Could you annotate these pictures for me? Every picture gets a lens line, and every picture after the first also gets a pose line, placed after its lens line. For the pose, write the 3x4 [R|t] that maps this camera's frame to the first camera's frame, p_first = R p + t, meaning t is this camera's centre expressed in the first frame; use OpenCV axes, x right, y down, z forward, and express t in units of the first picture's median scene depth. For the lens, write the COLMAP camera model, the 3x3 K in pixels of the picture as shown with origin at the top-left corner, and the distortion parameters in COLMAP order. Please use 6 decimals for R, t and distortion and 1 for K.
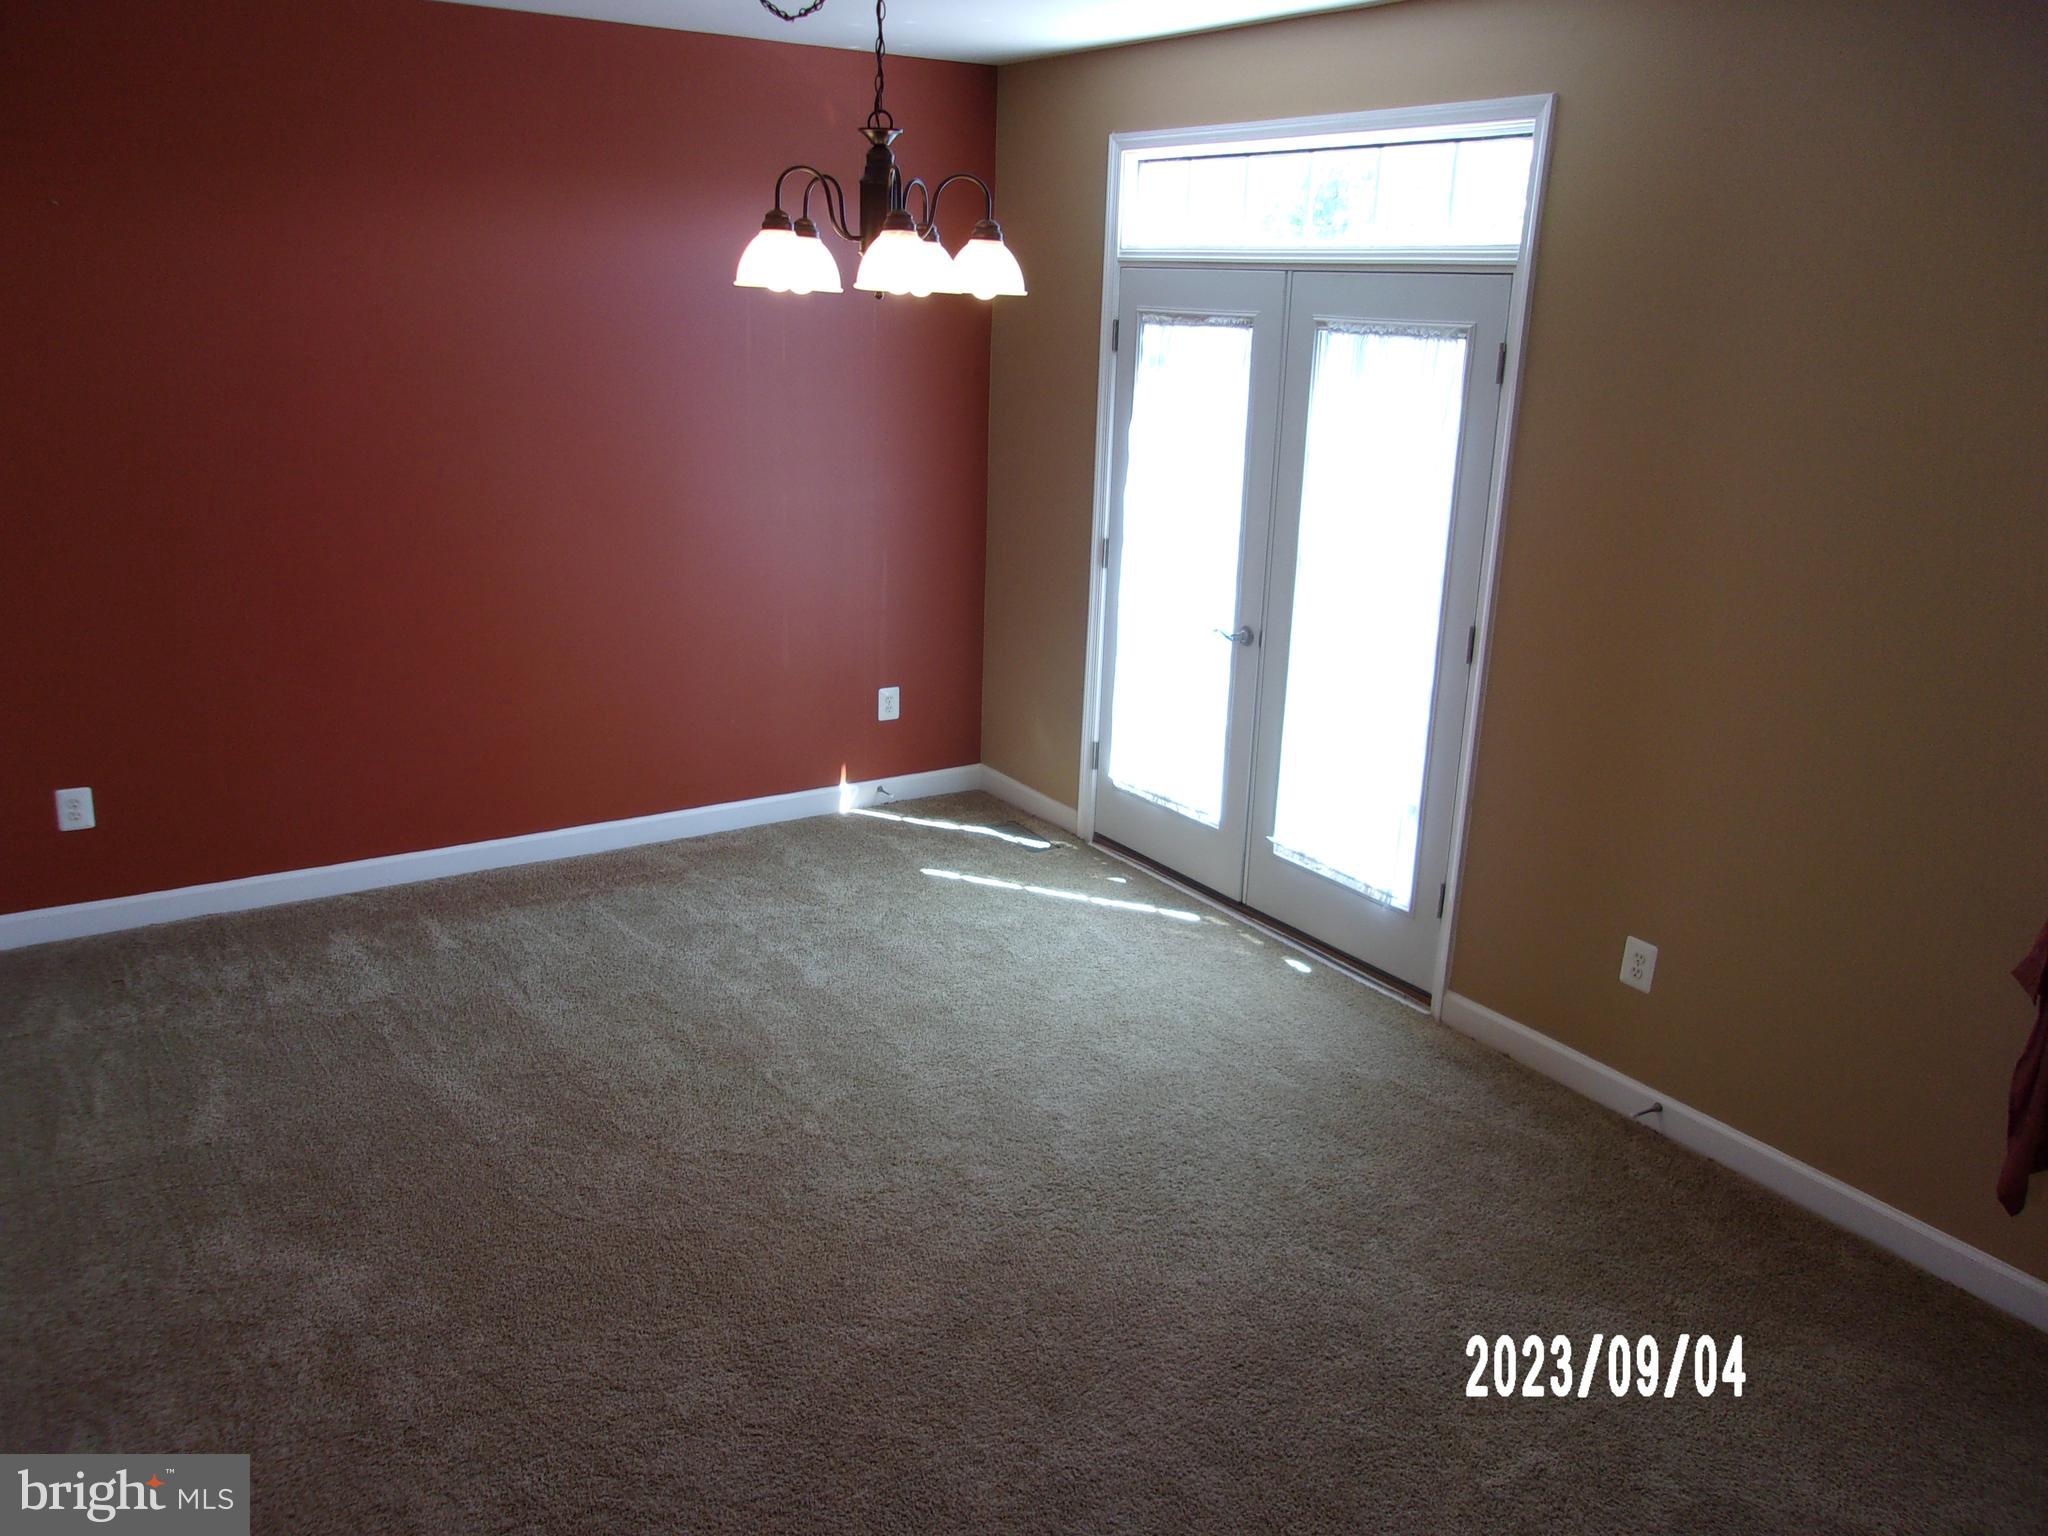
lens RADIAL K [[1618.9, 0, 1024.0], [0, 1618.9, 768.0], [0, 0, 1]] dist [-0.000305, 0.029552]
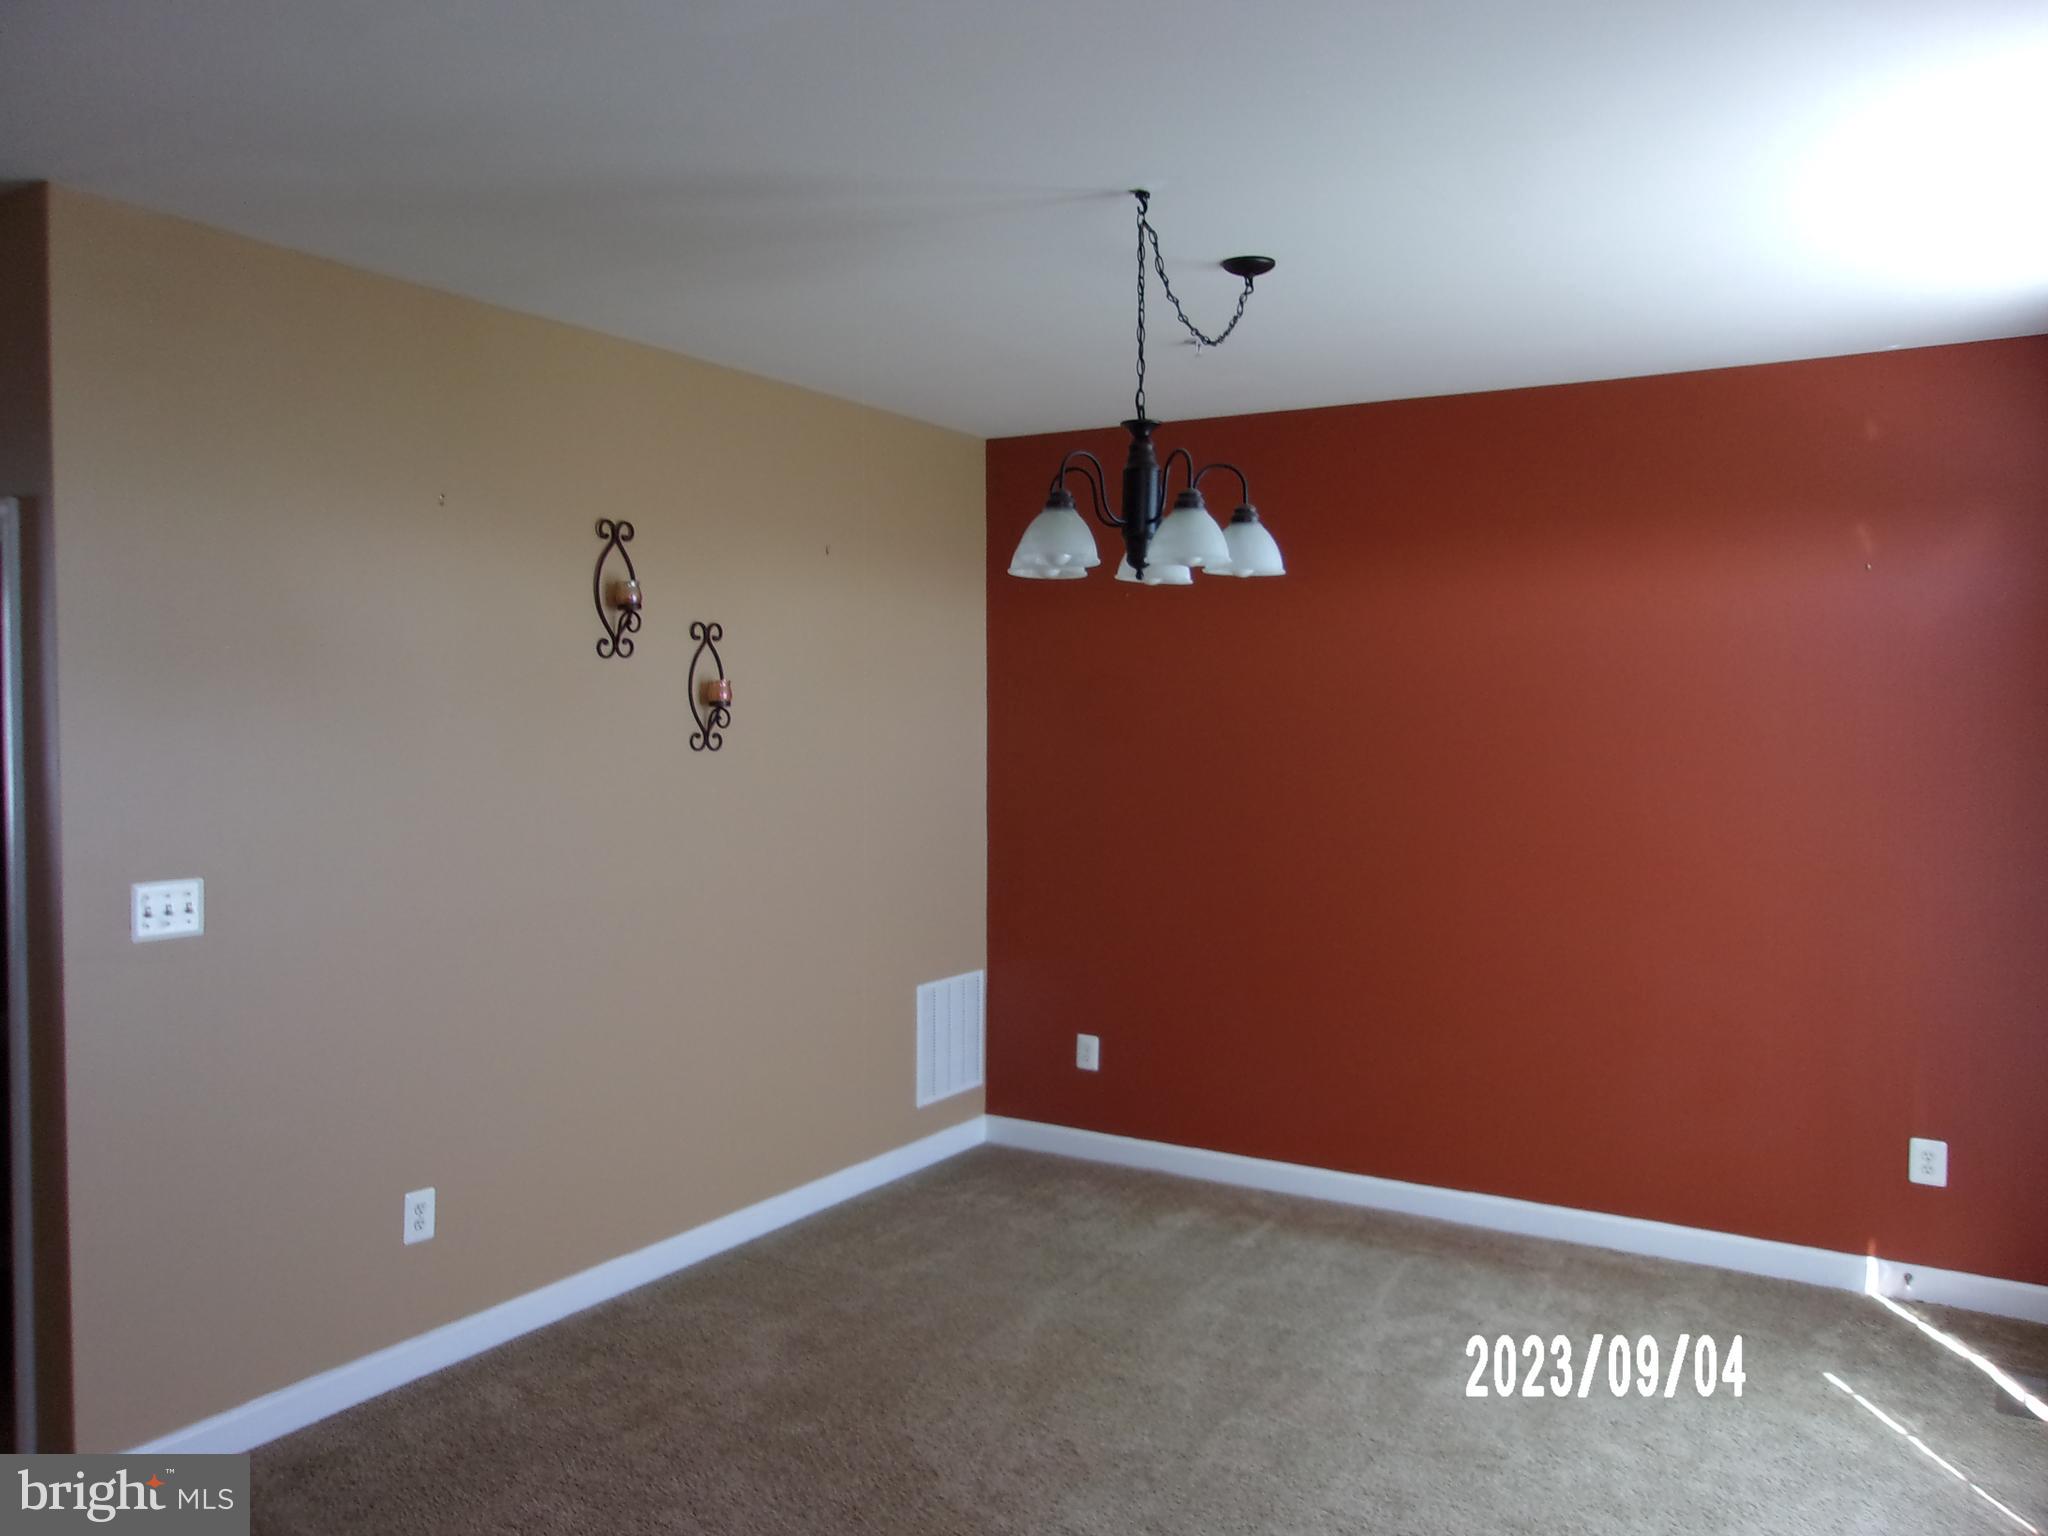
lens RADIAL K [[1677.7, 0, 1024.0], [0, 1677.7, 768.0], [0, 0, 1]] dist [0.010395, 0.012471]
pose [[0.435421, 0.006680, -0.900202, 0.553981], [-0.258504, 0.958786, -0.117922, -0.019643], [0.862313, 0.284052, 0.419202, 0.346317]]
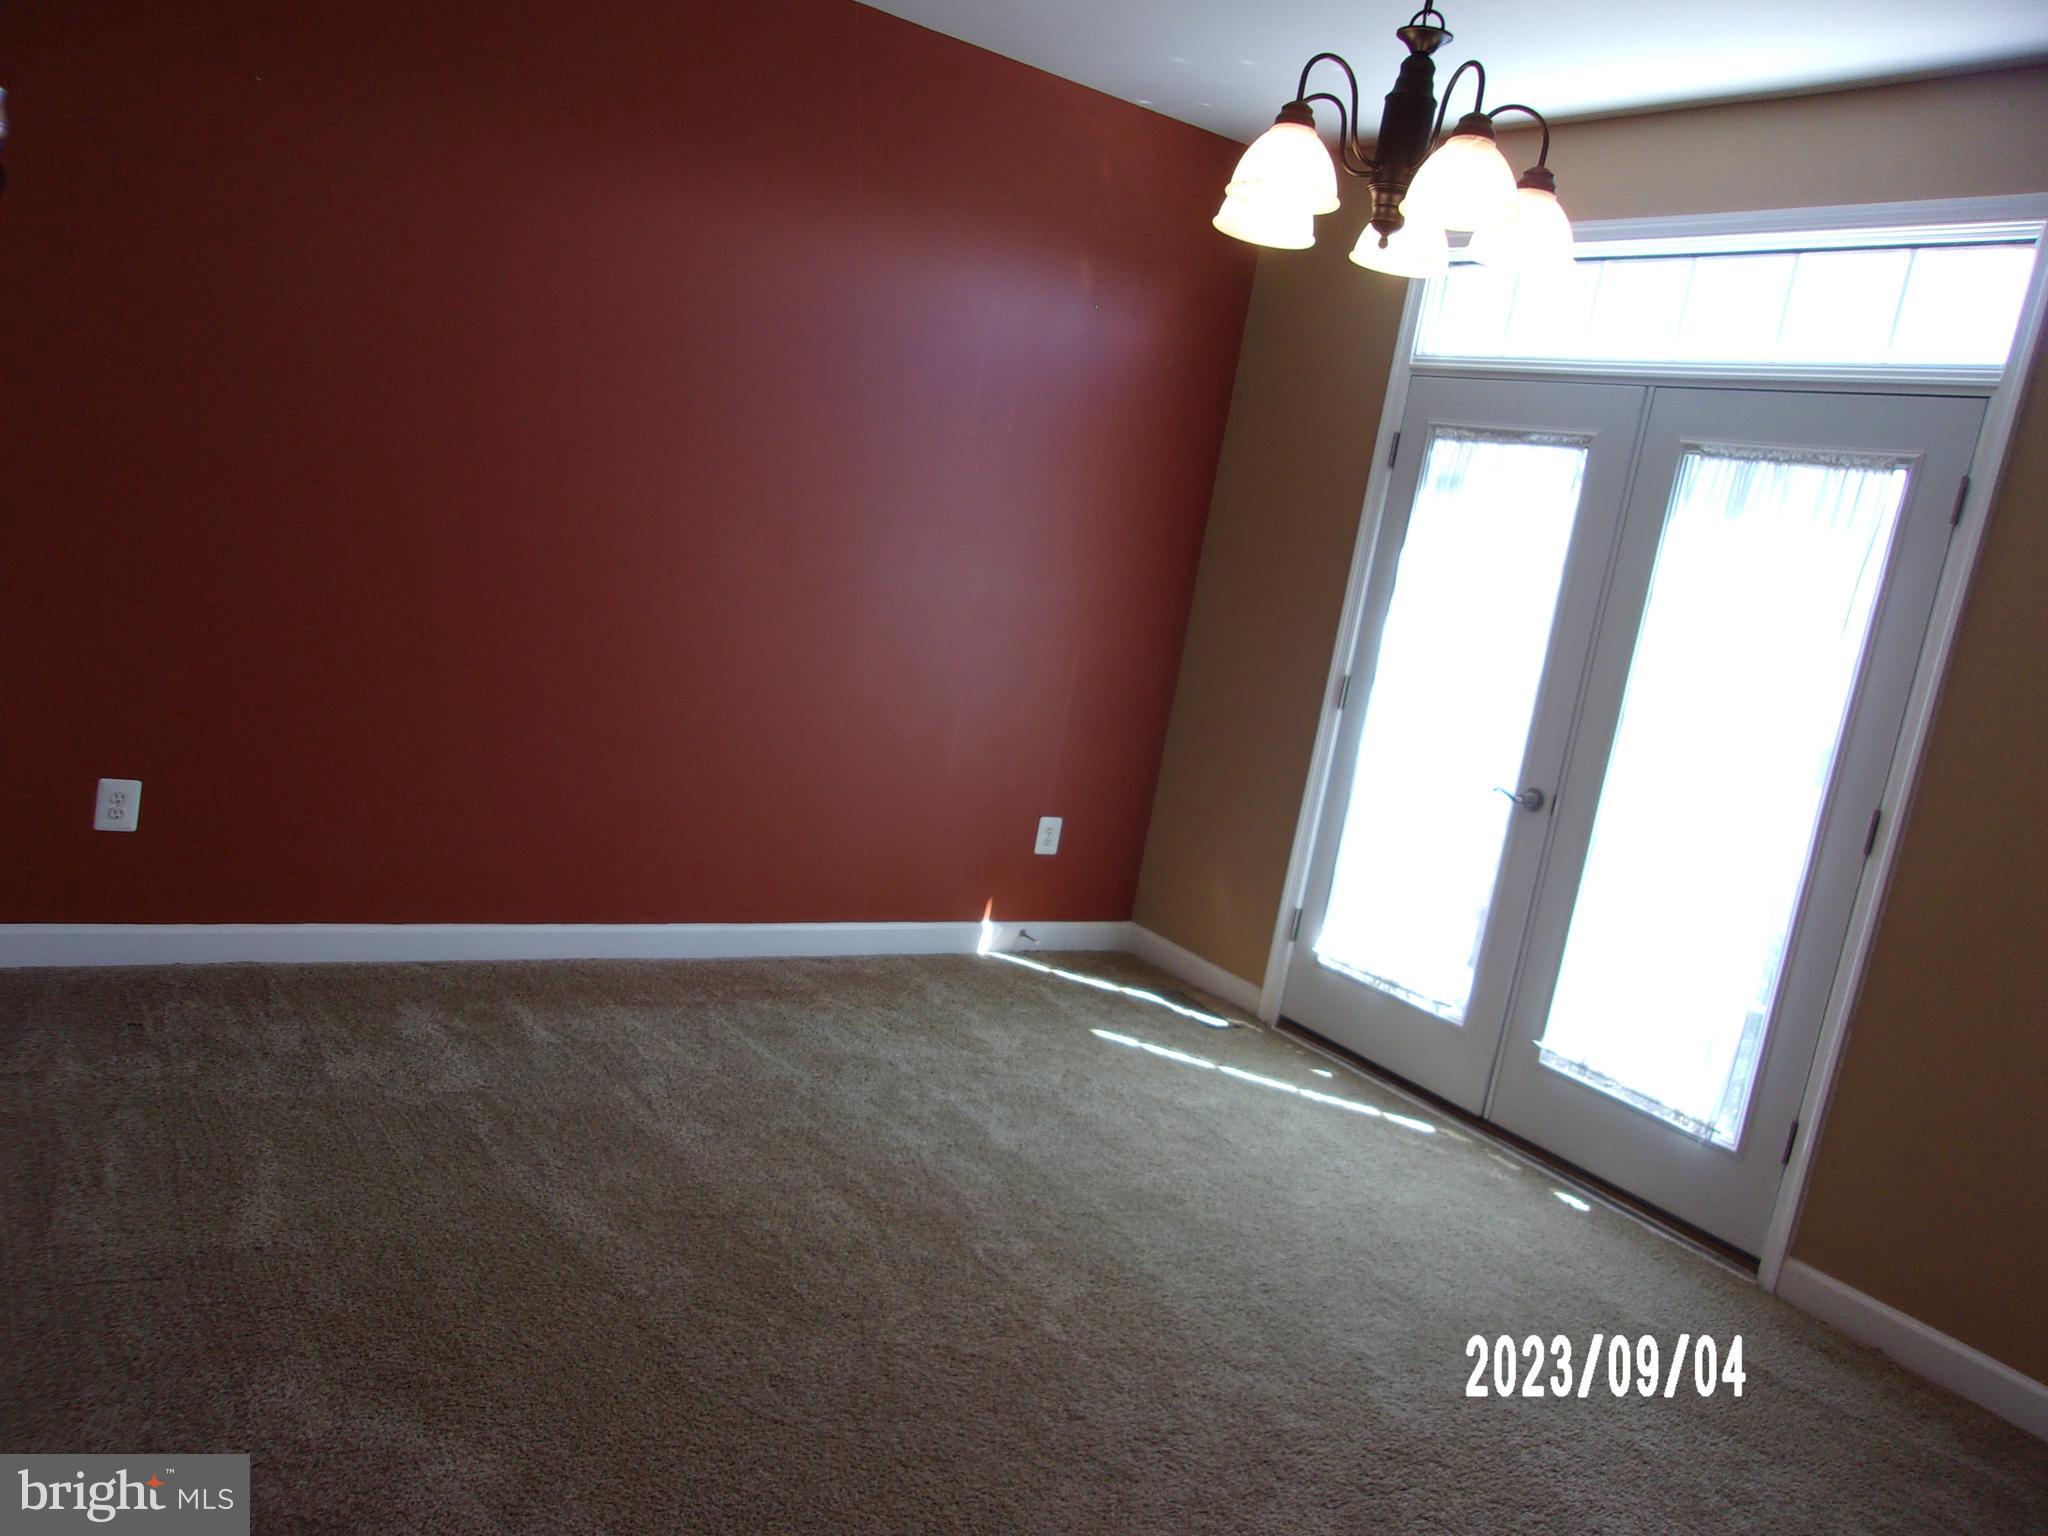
lens RADIAL K [[1618.9, 0, 1024.0], [0, 1618.9, 768.0], [0, 0, 1]] dist [-0.000305, 0.029552]
pose [[0.989965, 0.137892, 0.030895, -0.165971], [-0.132505, 0.981790, -0.136128, 0.056459], [-0.049103, 0.130668, 0.990209, 0.178780]]
